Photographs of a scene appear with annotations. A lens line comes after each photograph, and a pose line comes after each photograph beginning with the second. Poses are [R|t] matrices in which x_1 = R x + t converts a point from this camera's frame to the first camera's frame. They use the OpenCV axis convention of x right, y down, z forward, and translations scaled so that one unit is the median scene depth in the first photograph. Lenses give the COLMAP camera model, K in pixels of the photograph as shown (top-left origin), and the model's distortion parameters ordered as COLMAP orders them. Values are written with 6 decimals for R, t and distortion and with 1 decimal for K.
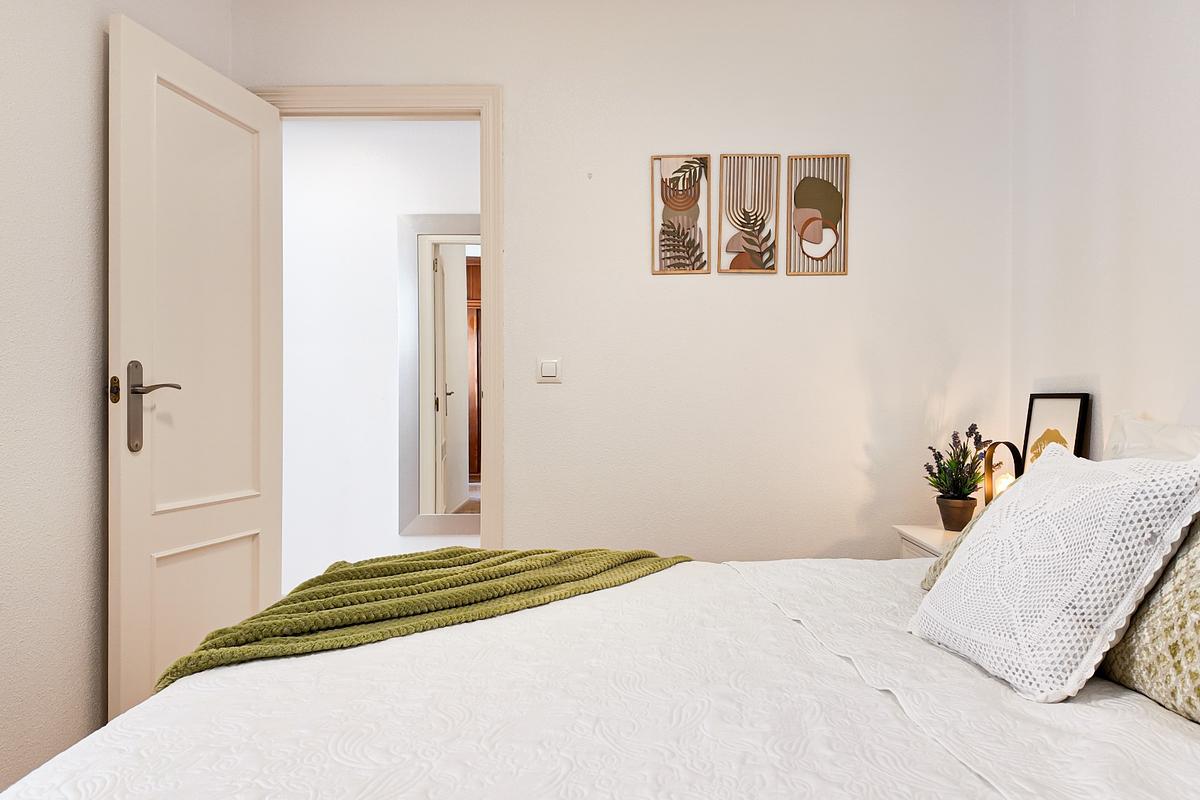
lens RADIAL K [[831.0, 0, 600.0], [0, 831.0, 406.4], [0, 0, 1]] dist [0.118525, -0.132834]
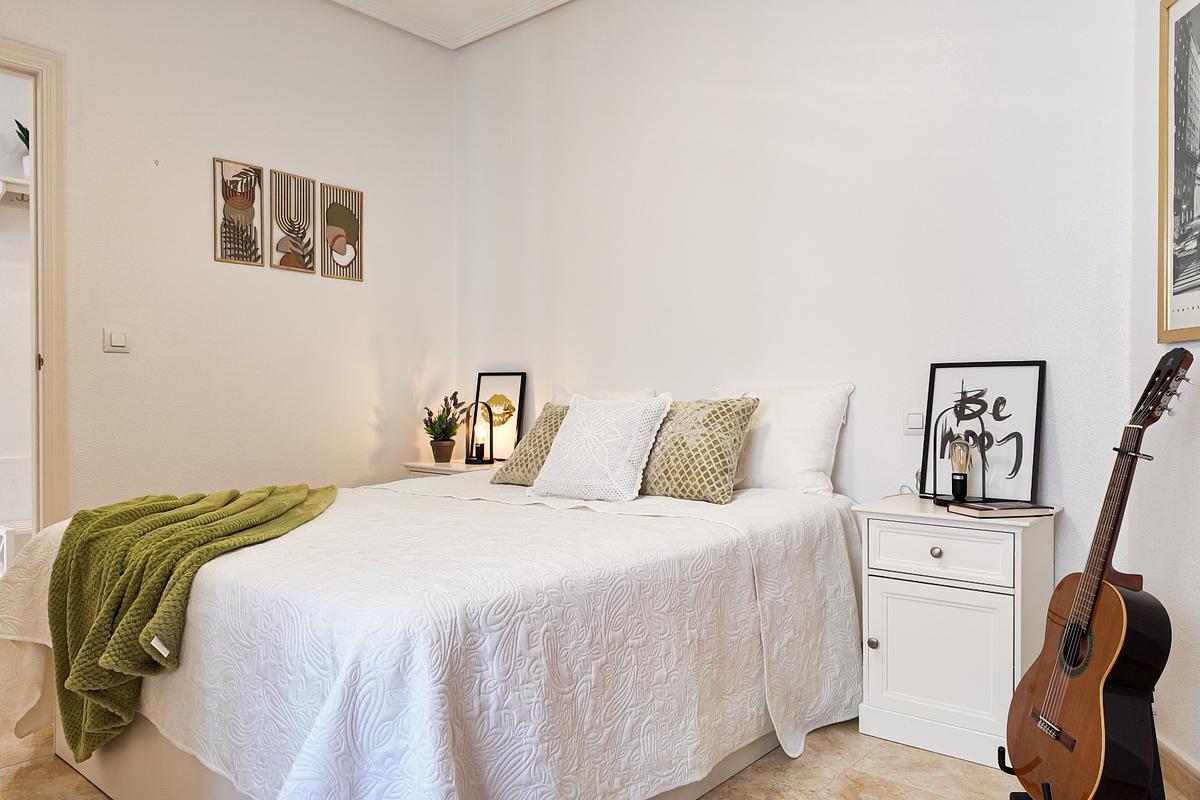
lens RADIAL K [[831.0, 0, 600.0], [0, 831.0, 406.4], [0, 0, 1]] dist [0.118525, -0.132834]
pose [[0.628247, -0.010004, 0.777950, -0.512313], [0.000202, 0.999919, 0.012696, 0.025989], [-0.778014, -0.007819, 0.628198, -0.138575]]
